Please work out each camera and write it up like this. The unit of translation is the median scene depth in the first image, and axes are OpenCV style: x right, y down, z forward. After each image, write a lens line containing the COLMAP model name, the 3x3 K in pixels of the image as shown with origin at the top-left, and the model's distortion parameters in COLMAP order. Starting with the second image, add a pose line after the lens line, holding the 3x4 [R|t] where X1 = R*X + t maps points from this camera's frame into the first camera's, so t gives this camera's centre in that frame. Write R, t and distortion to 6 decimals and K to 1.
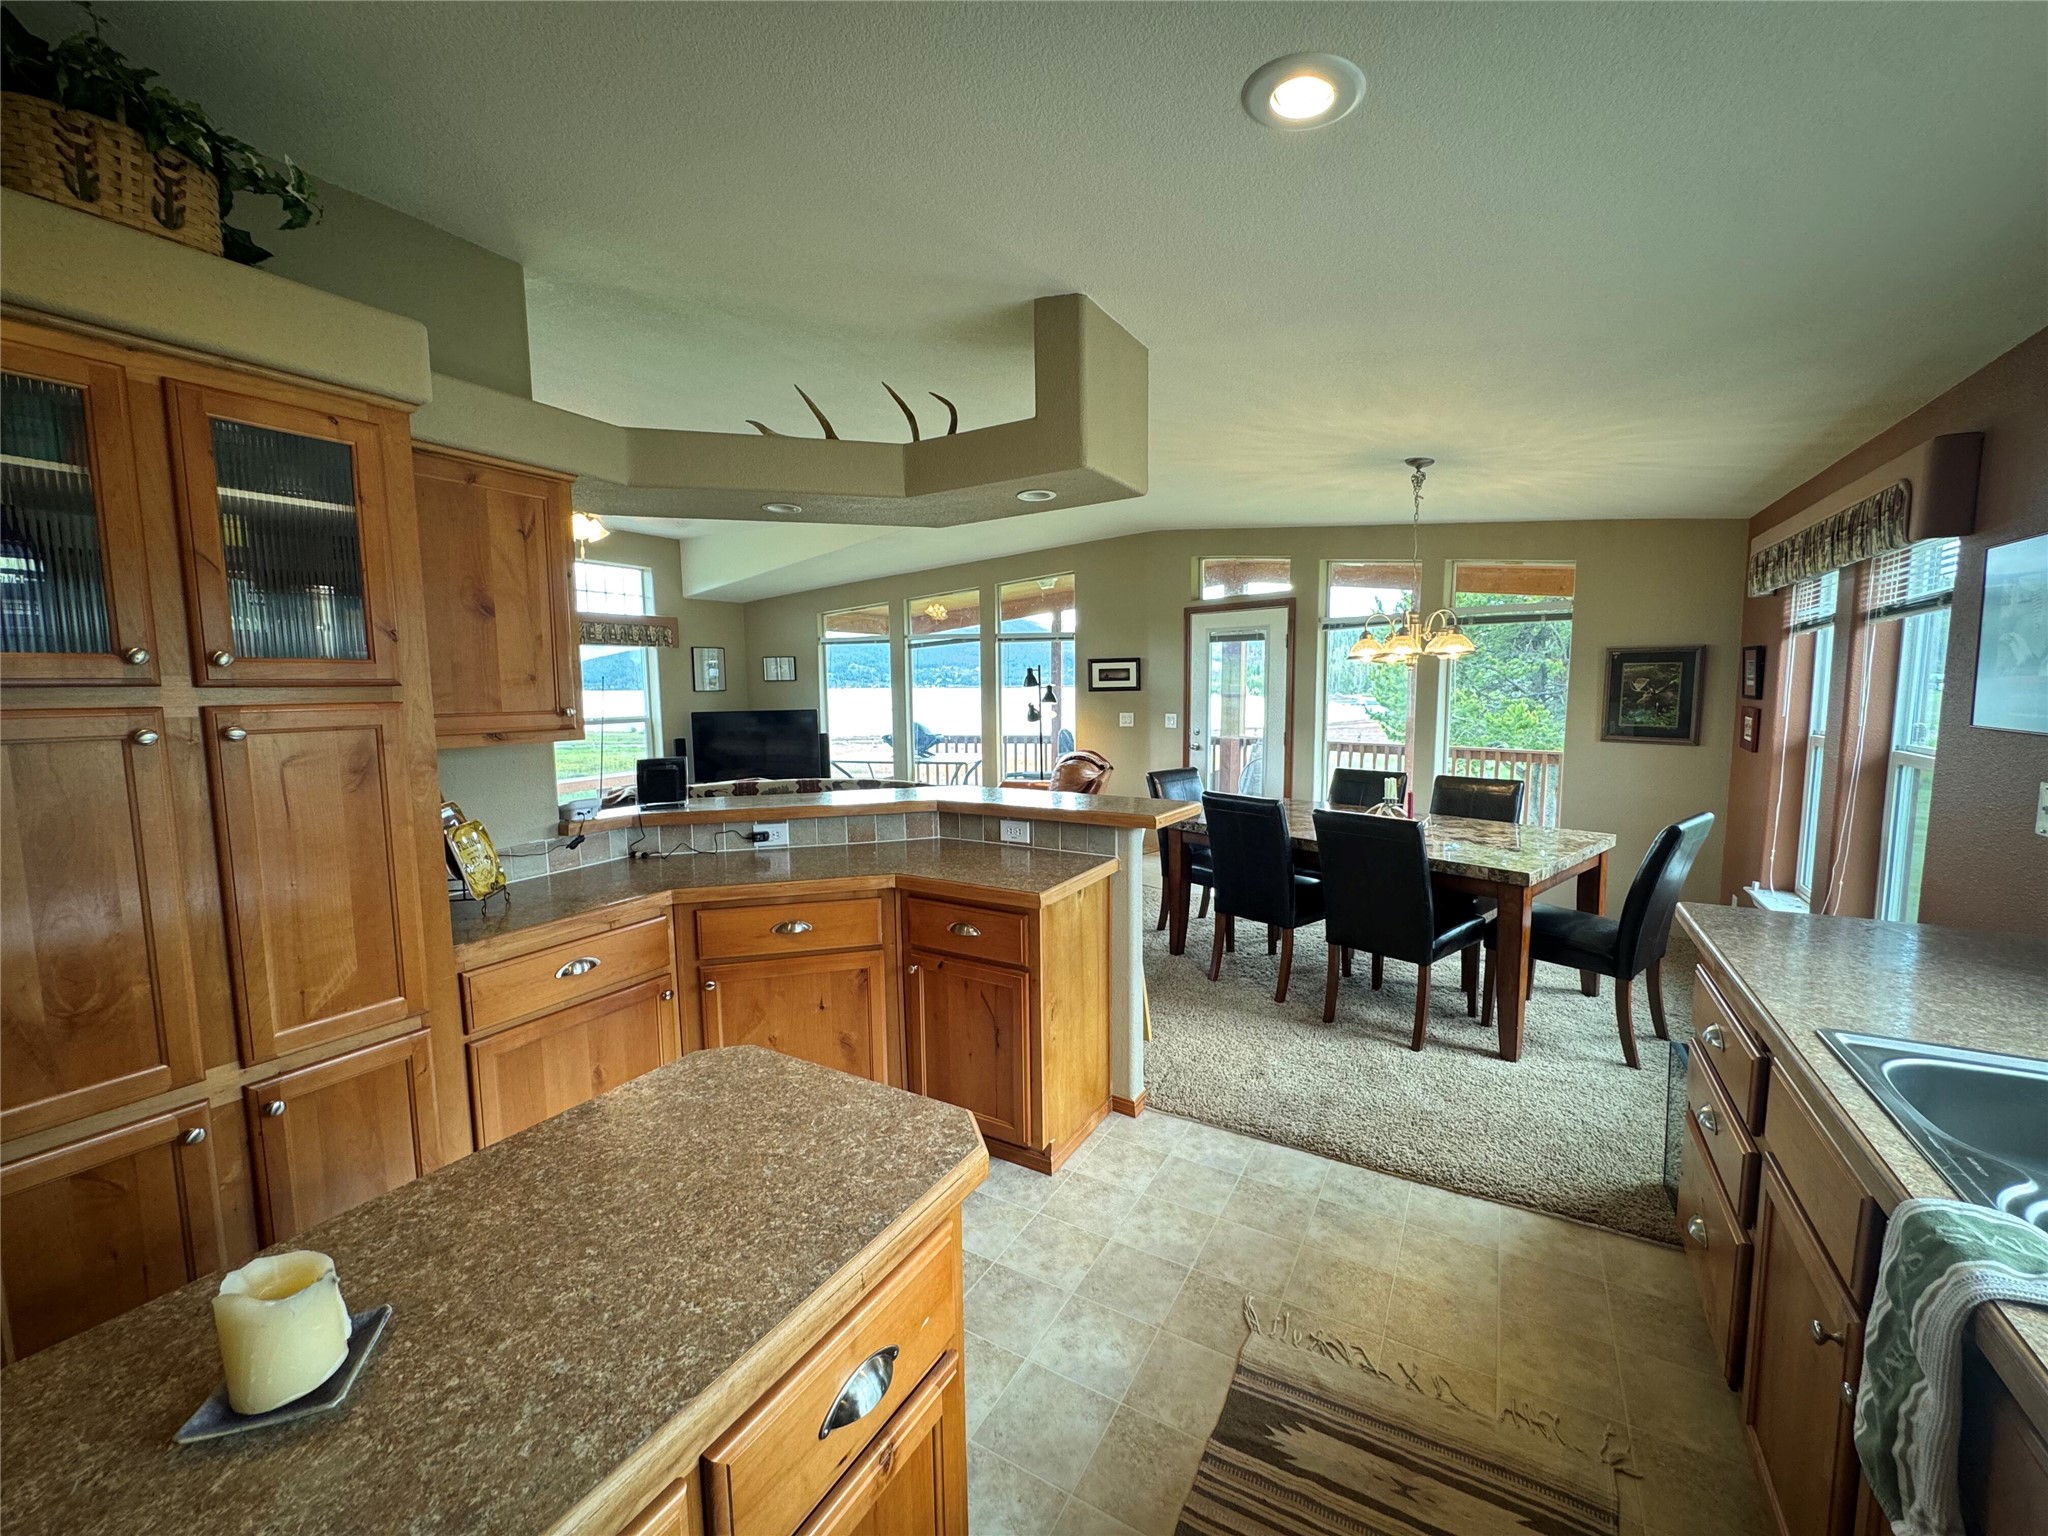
lens RADIAL K [[820.3, 0, 1036.6], [0, 820.3, 767.1], [0, 0, 1]] dist [-0.003922, -0.000315]
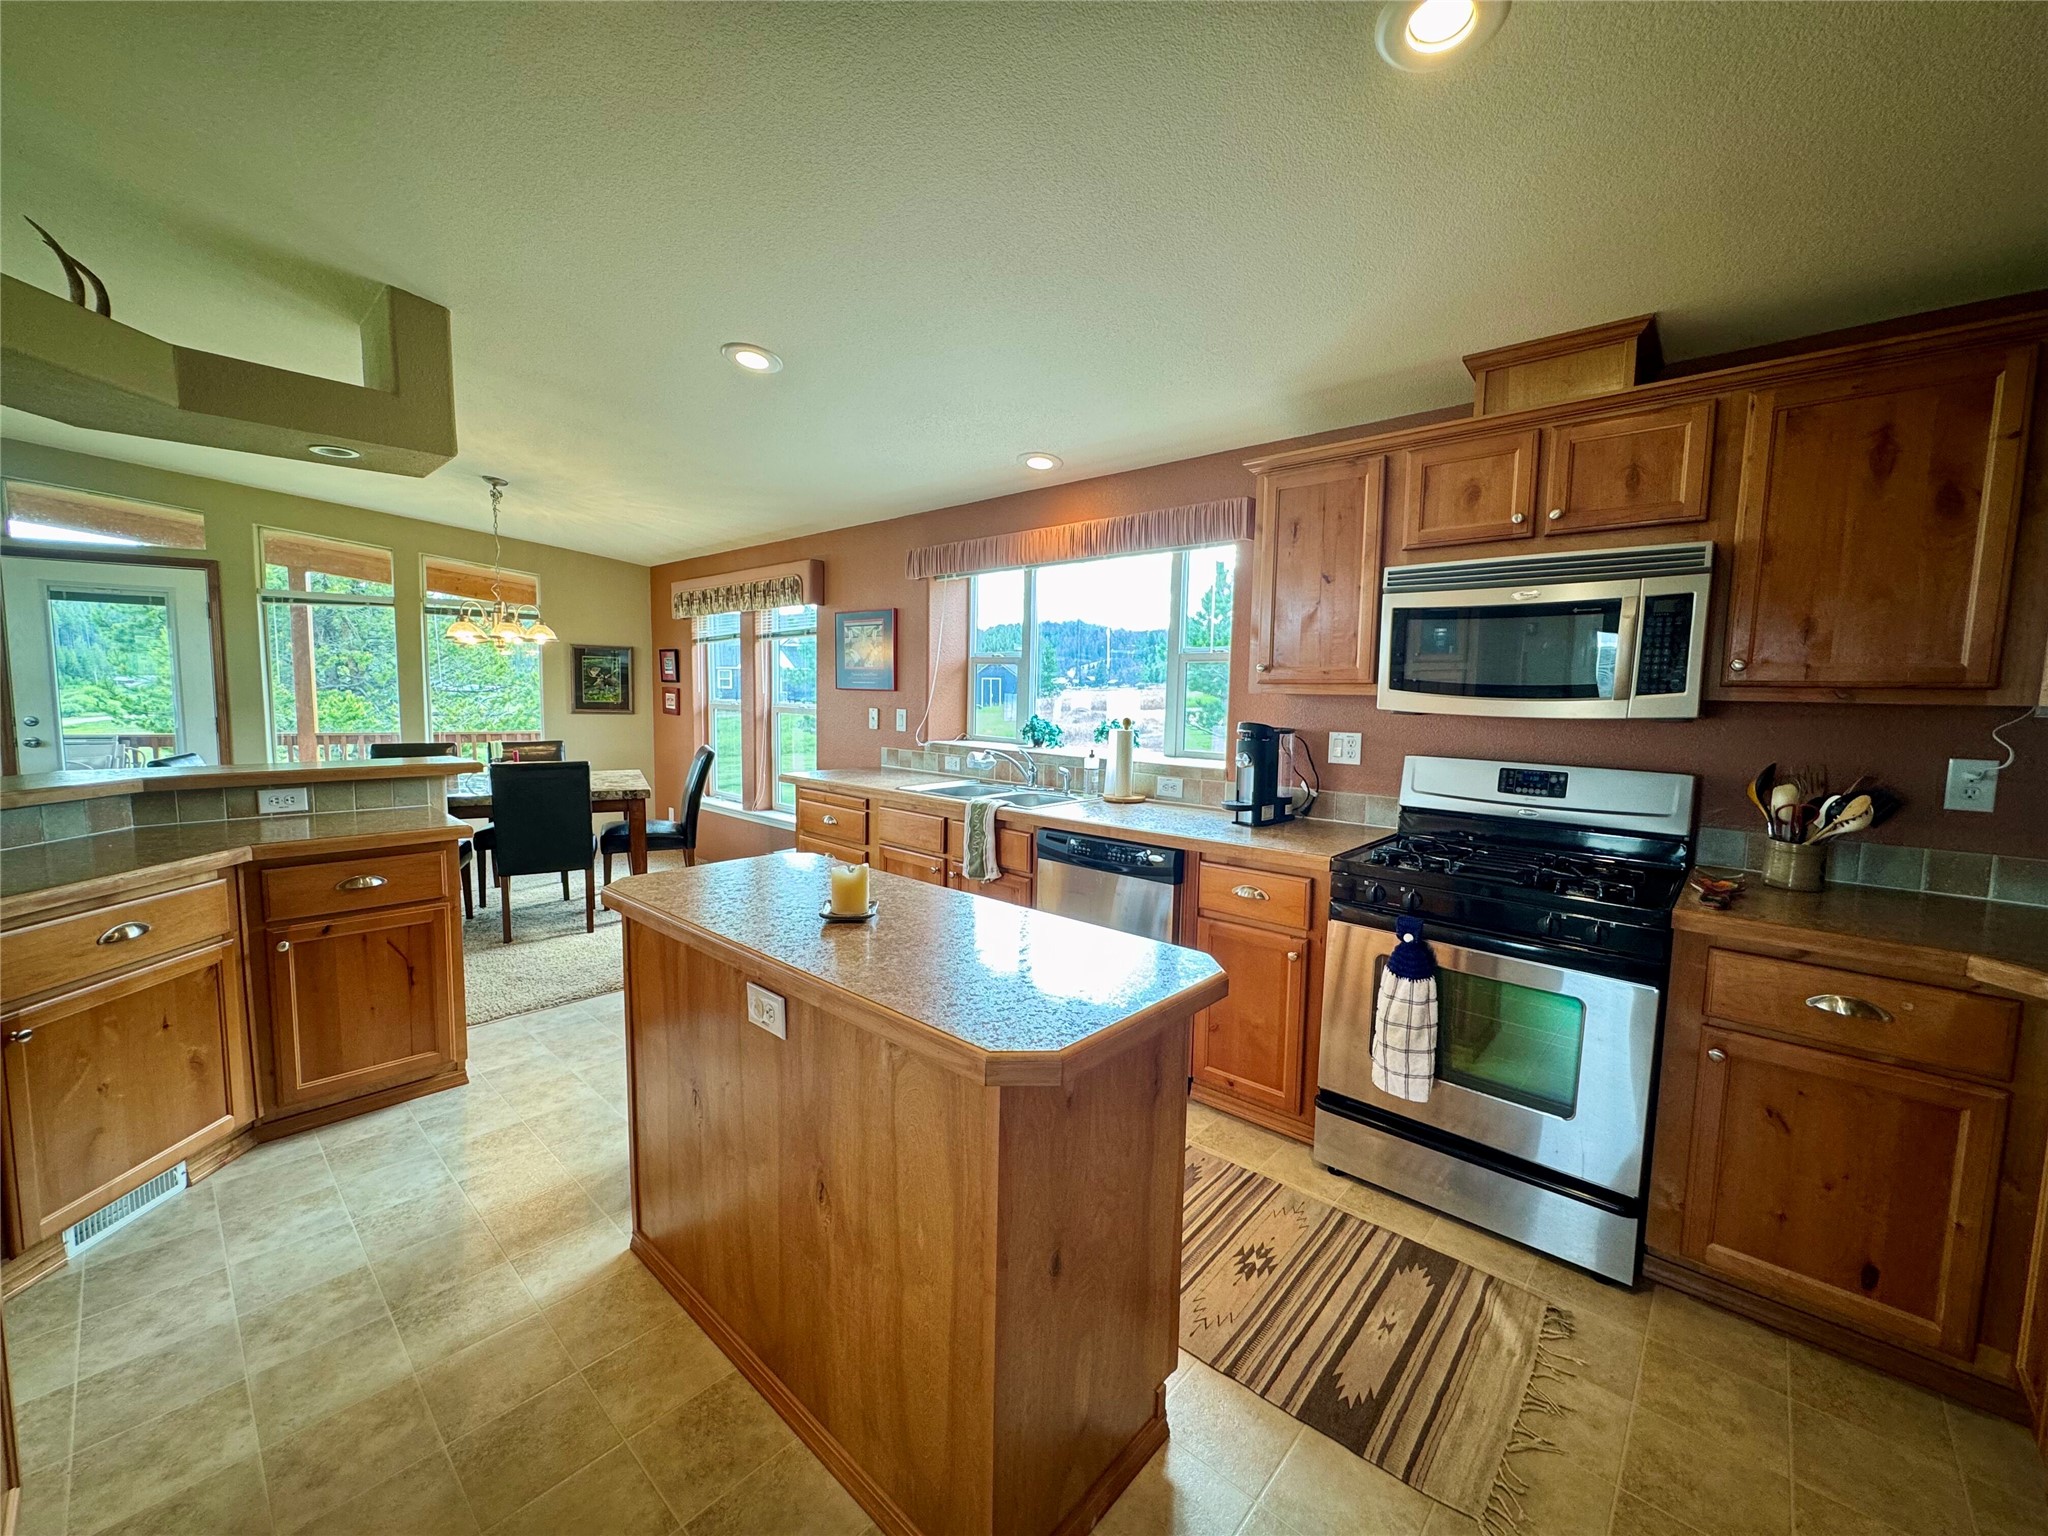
lens RADIAL K [[820.3, 0, 1029.1], [0, 820.3, 771.6], [0, 0, 1]] dist [-0.003922, -0.000315]
pose [[0.208246, -0.082561, 0.974586, -0.751762], [0.078919, 0.994600, 0.067394, 0.050606], [-0.974887, 0.062879, 0.213637, -0.015287]]
